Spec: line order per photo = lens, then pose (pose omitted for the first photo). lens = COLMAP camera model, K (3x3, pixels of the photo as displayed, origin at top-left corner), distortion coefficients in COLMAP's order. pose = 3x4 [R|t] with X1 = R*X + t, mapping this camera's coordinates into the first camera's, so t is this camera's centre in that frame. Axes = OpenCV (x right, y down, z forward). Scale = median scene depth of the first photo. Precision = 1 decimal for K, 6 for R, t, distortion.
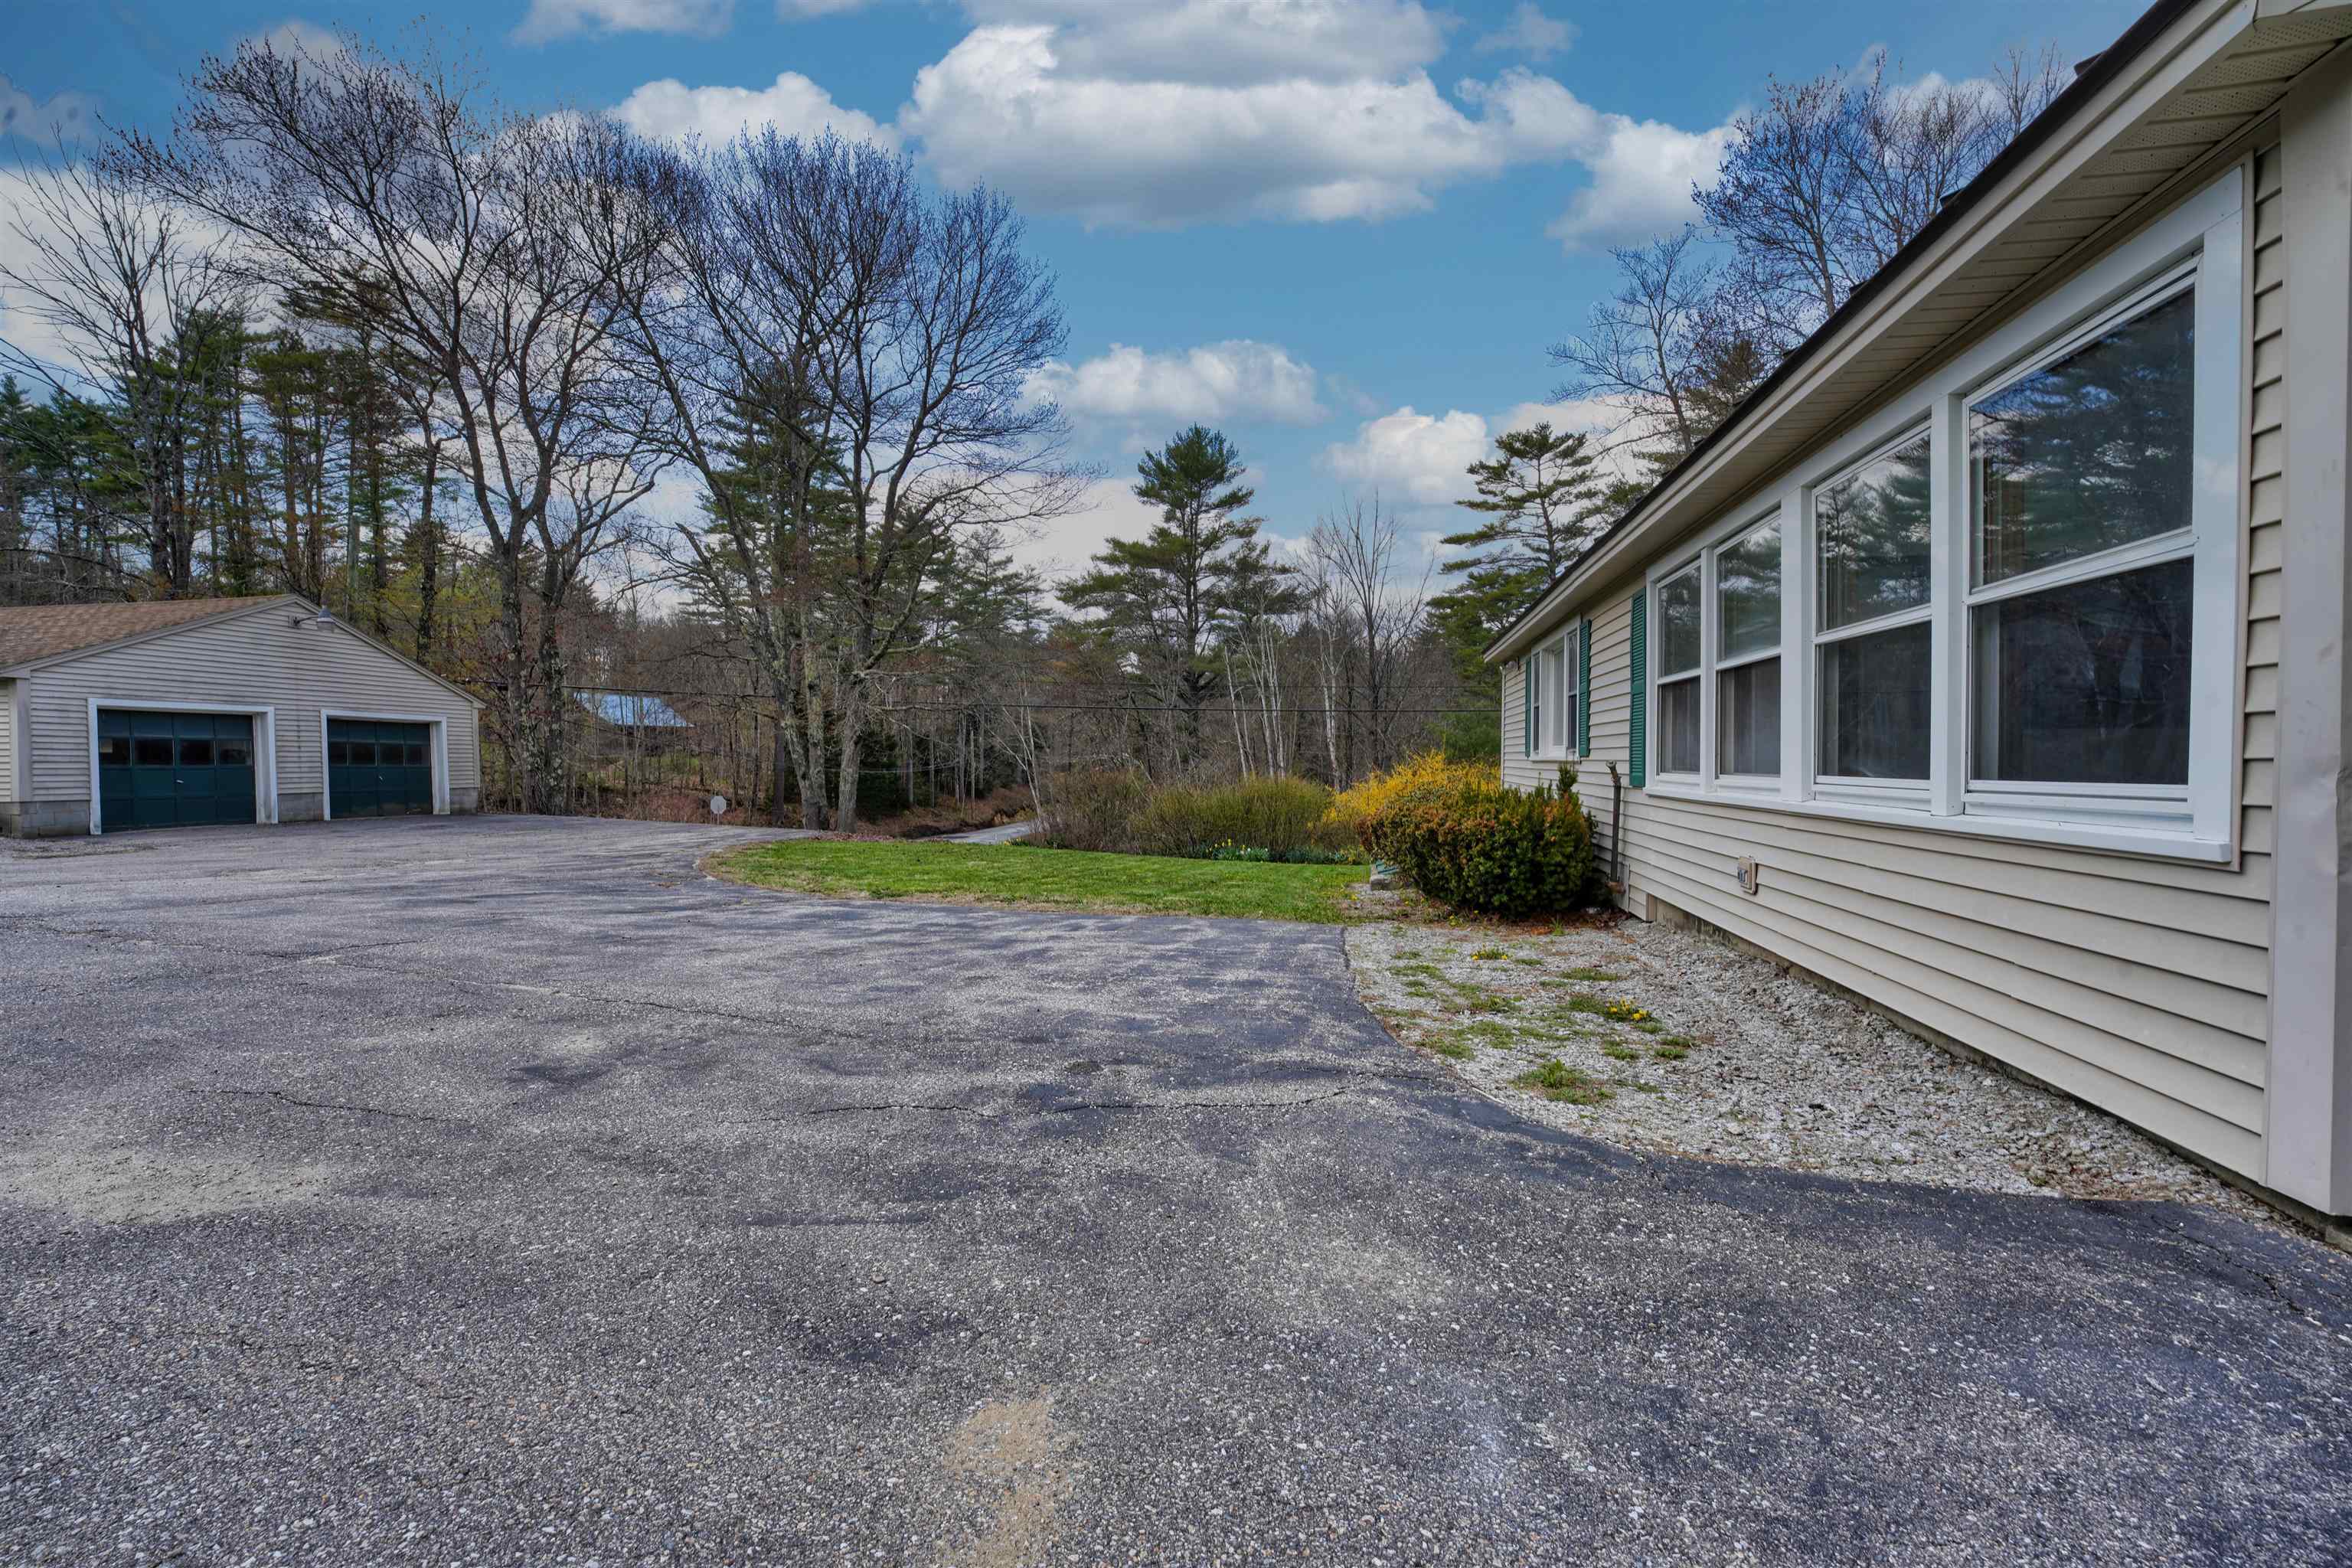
lens RADIAL K [[967.5, 0, 1179.6], [0, 967.5, 785.1], [0, 0, 1]] dist [-0.013982, -0.000141]
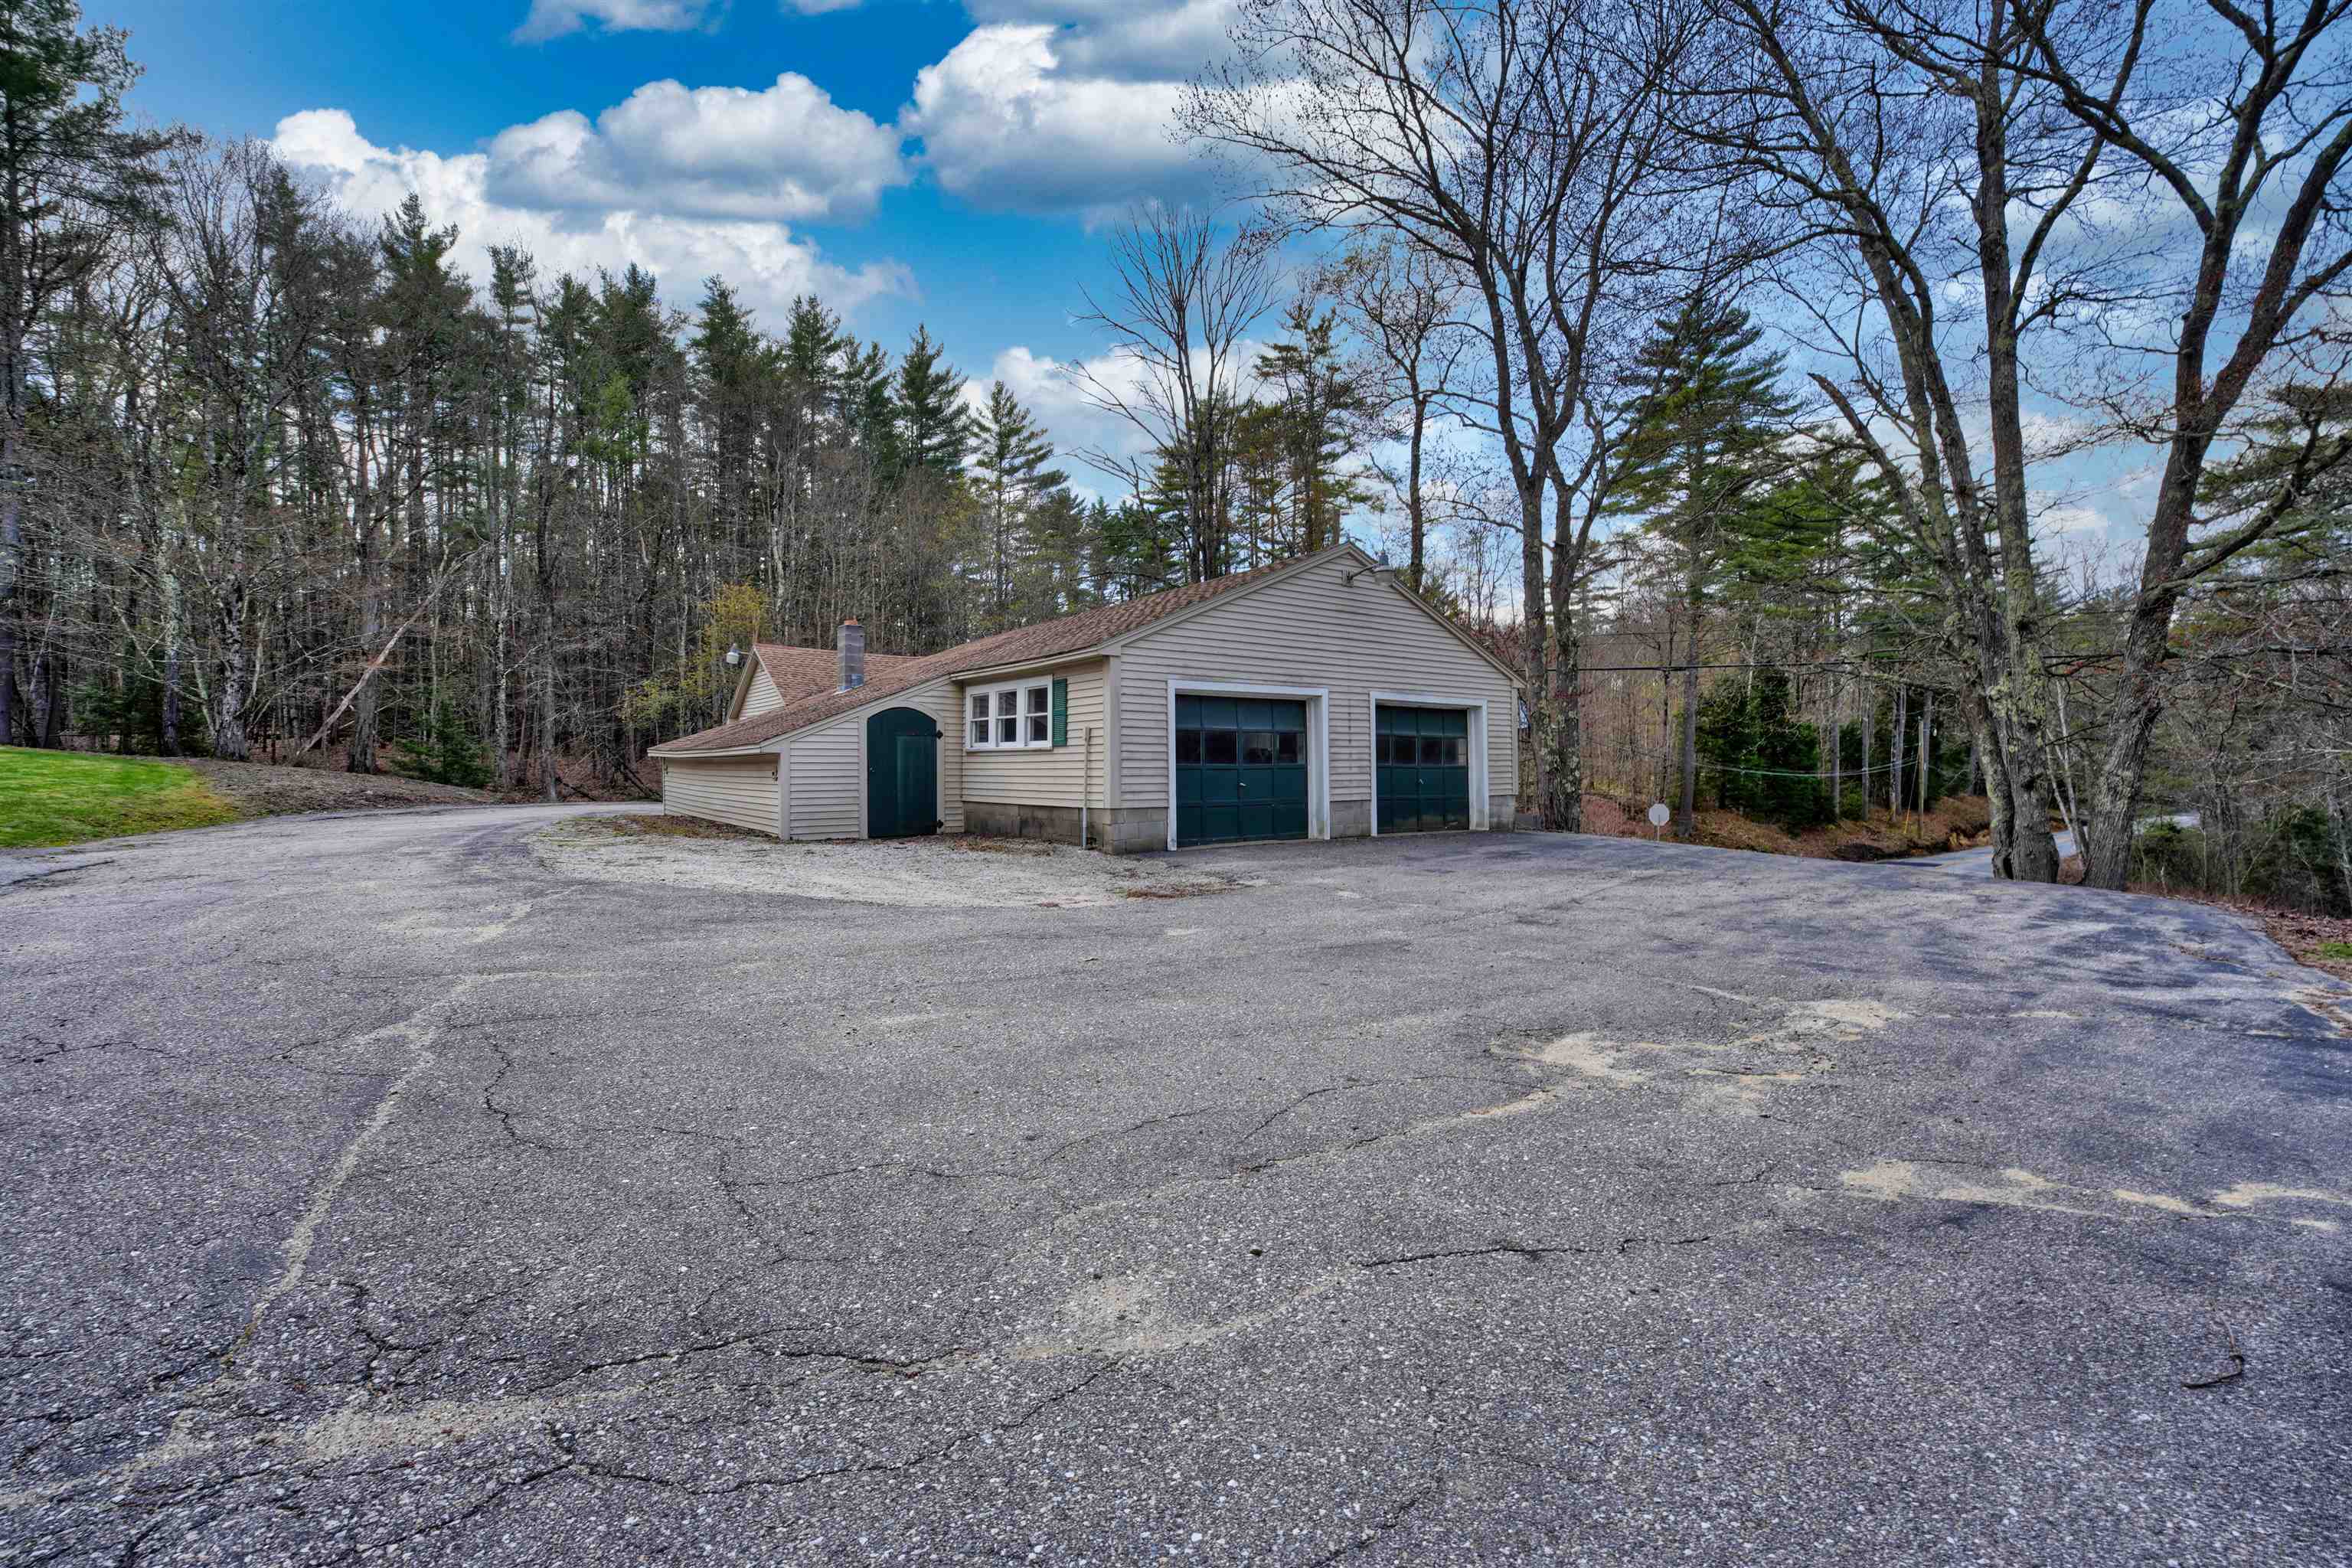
lens RADIAL K [[967.5, 0, 1174.5], [0, 967.5, 774.0], [0, 0, 1]] dist [-0.013982, -0.000141]
pose [[0.691104, 0.007133, -0.722720, -0.392813], [-0.016715, 0.999842, -0.006116, -0.005146], [0.722562, 0.016307, 0.691114, 0.311610]]
